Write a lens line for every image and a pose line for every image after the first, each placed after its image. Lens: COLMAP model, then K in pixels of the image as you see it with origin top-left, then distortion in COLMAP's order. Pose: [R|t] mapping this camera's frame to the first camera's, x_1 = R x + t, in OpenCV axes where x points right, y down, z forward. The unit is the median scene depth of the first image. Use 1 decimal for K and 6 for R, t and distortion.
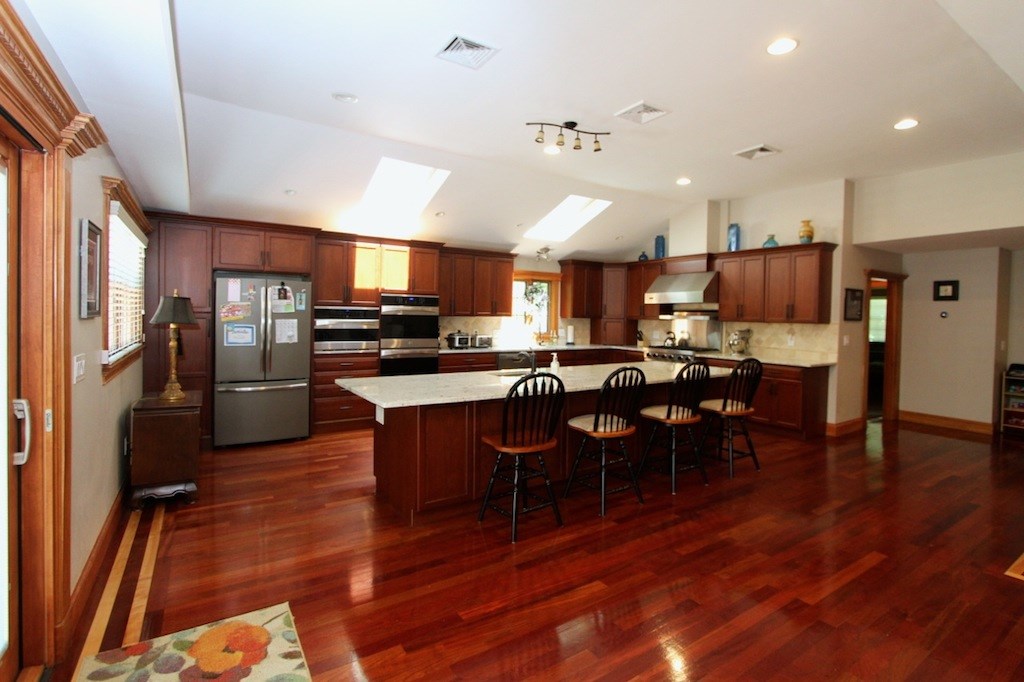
lens RADIAL K [[490.6, 0, 528.3], [0, 490.6, 328.6], [0, 0, 1]] dist [-0.002302, -0.000145]
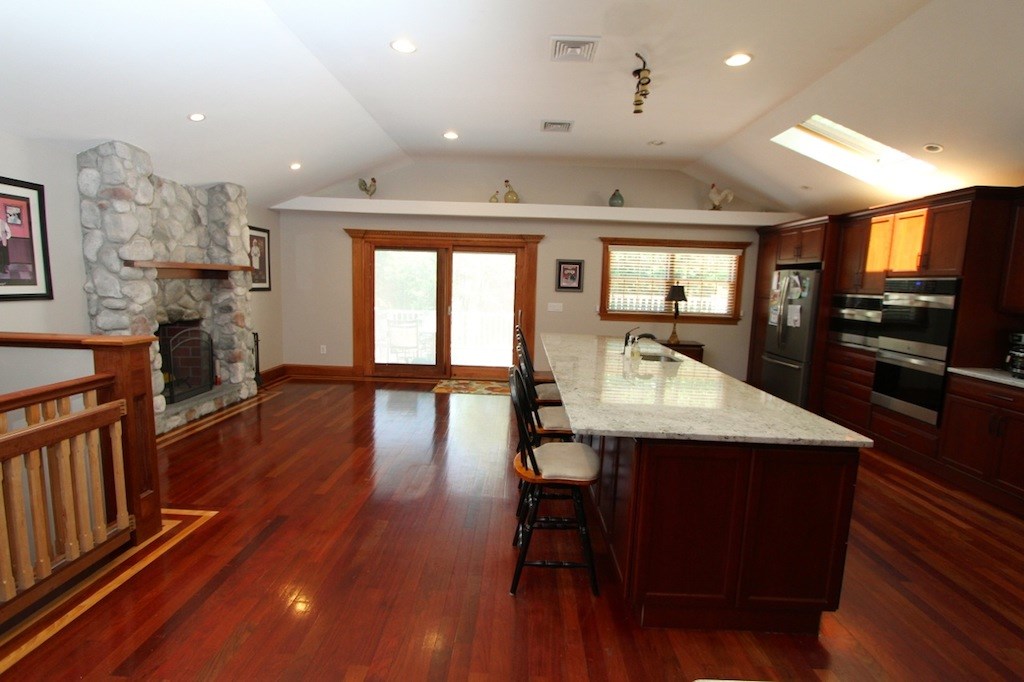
lens RADIAL K [[465.4, 0, 522.4], [0, 465.4, 335.0], [0, 0, 1]] dist [-0.012312, -0.000233]
pose [[-0.564482, 0.056981, -0.823476, 0.635303], [-0.067410, 0.991100, 0.114789, -0.027202], [0.822688, 0.120307, -0.555617, 0.948295]]
